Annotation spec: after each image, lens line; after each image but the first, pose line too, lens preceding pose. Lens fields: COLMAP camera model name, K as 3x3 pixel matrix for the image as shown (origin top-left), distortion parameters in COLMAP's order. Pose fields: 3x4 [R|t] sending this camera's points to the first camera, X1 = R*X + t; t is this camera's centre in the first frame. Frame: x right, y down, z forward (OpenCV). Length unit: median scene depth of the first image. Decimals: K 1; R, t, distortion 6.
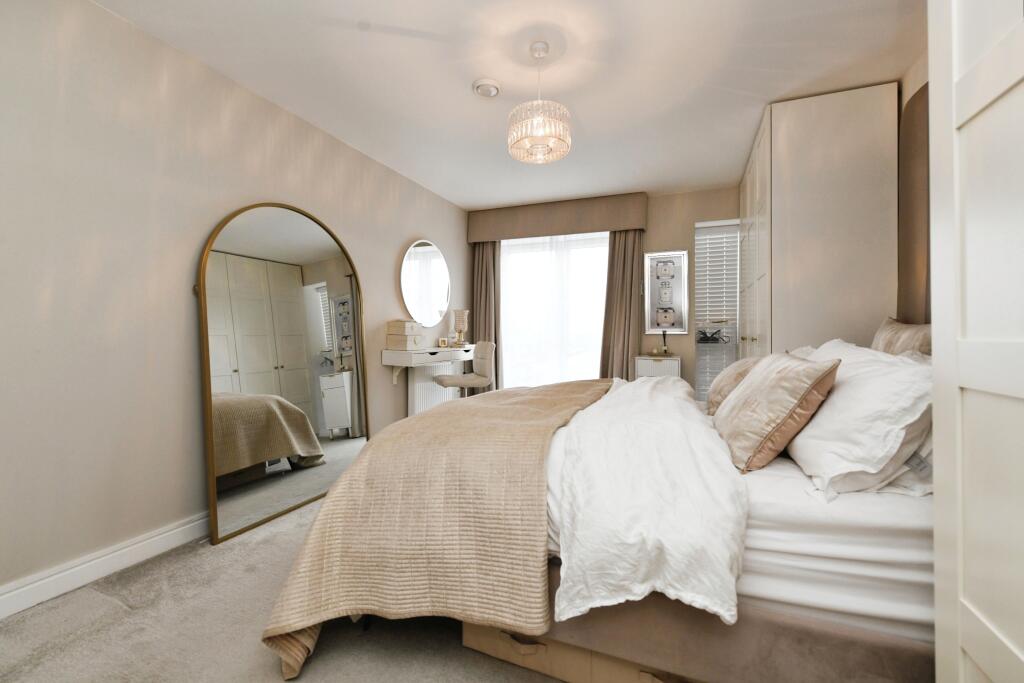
lens RADIAL K [[428.7, 0, 517.3], [0, 428.7, 335.5], [0, 0, 1]] dist [-0.020094, -0.000280]
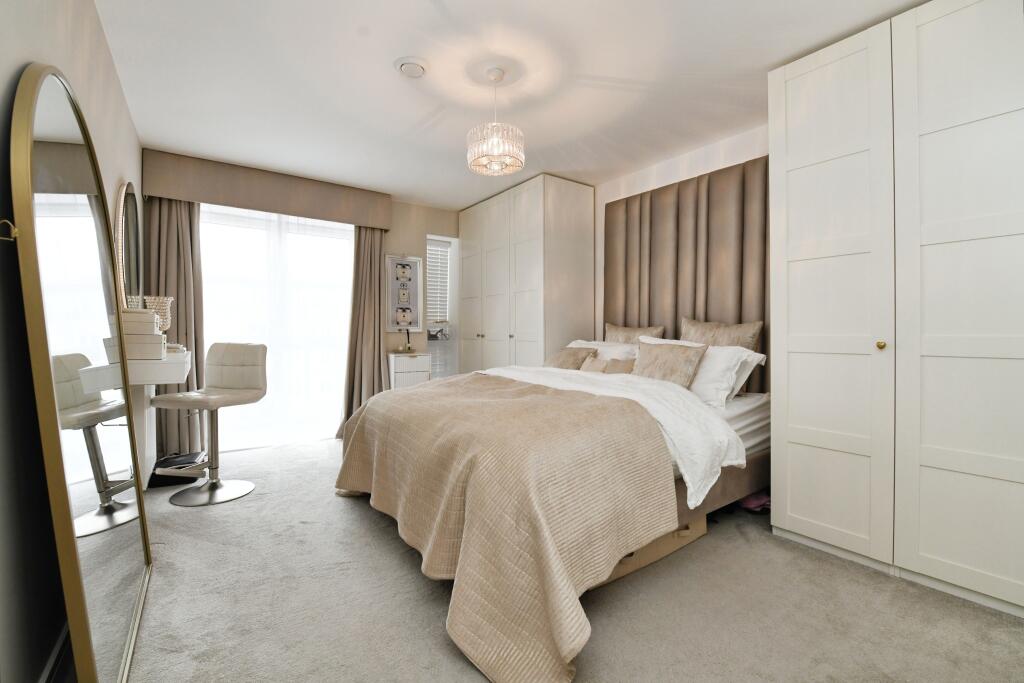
lens RADIAL K [[437.6, 0, 516.5], [0, 437.6, 338.2], [0, 0, 1]] dist [-0.013924, -0.000111]
pose [[0.557665, -0.002943, 0.830061, -0.407784], [-0.003972, 0.999973, 0.006214, 0.003559], [-0.830056, -0.006762, 0.557639, 0.151943]]
